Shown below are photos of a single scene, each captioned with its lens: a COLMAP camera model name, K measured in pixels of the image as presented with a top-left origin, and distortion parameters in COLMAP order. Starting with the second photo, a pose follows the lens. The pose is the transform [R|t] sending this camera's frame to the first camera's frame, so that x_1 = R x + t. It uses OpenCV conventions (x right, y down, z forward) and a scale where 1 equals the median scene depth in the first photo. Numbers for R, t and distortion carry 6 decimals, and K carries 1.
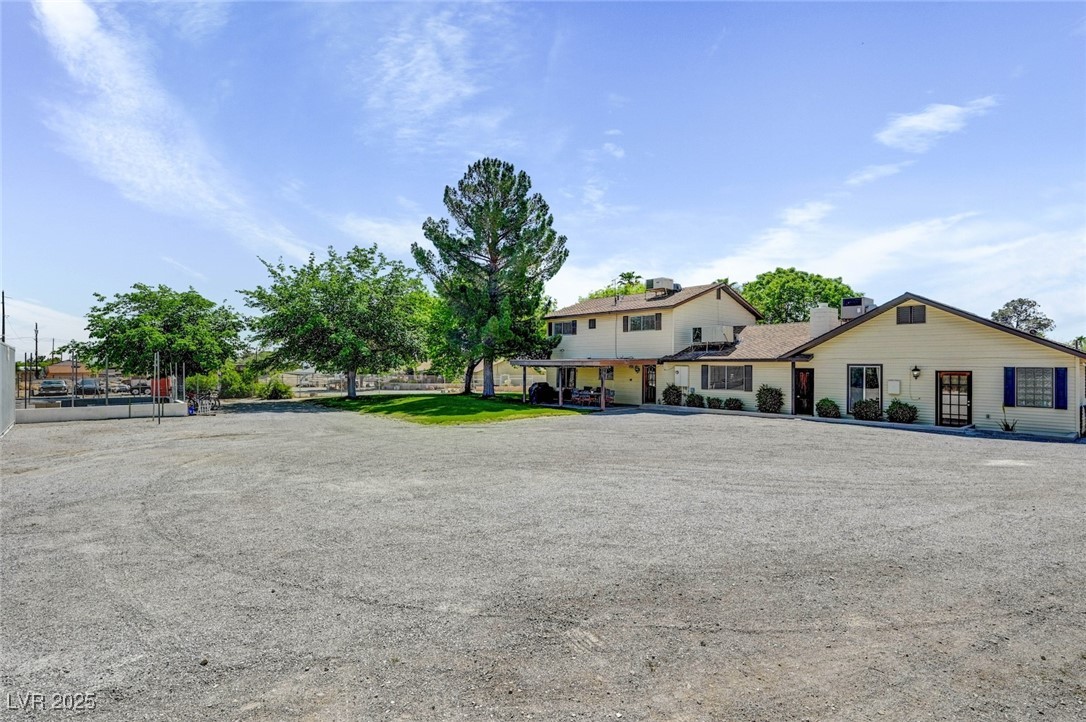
lens RADIAL K [[527.6, 0, 547.6], [0, 527.6, 378.6], [0, 0, 1]] dist [-0.001406, 0.000739]
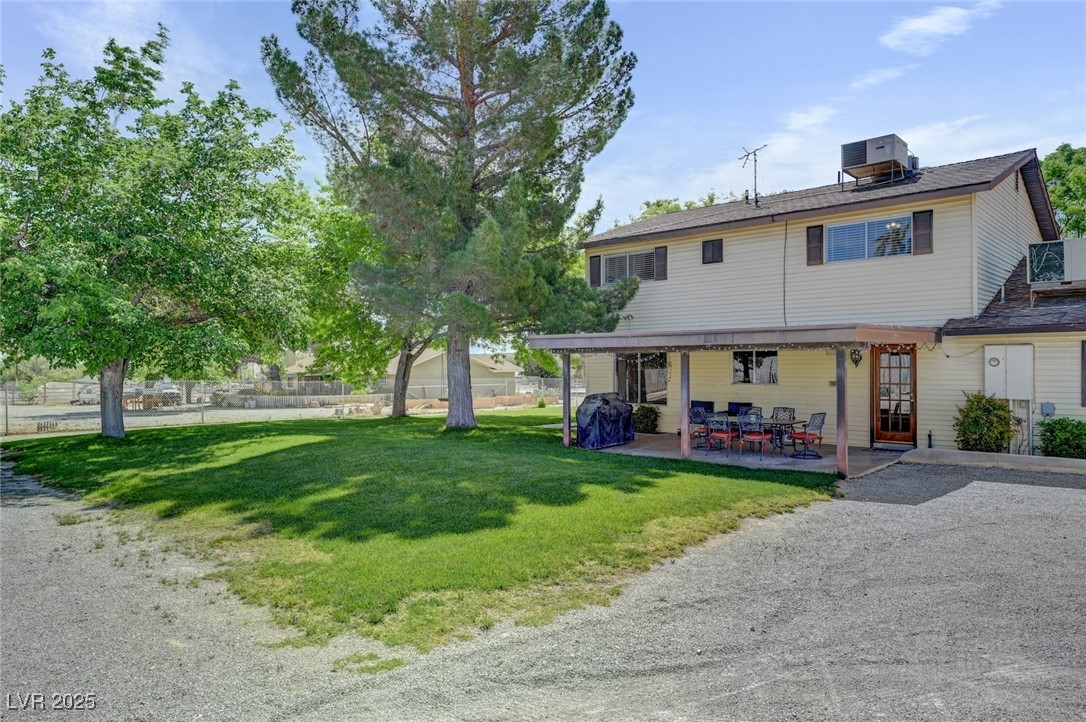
lens RADIAL K [[666.8, 0, 538.0], [0, 666.8, 380.4], [0, 0, 1]] dist [-0.000468, -0.001936]
pose [[0.993599, -0.012937, 0.112223, -0.108619], [0.013484, 0.999901, -0.004117, -0.000930], [-0.112158, 0.005604, 0.993675, 0.463645]]
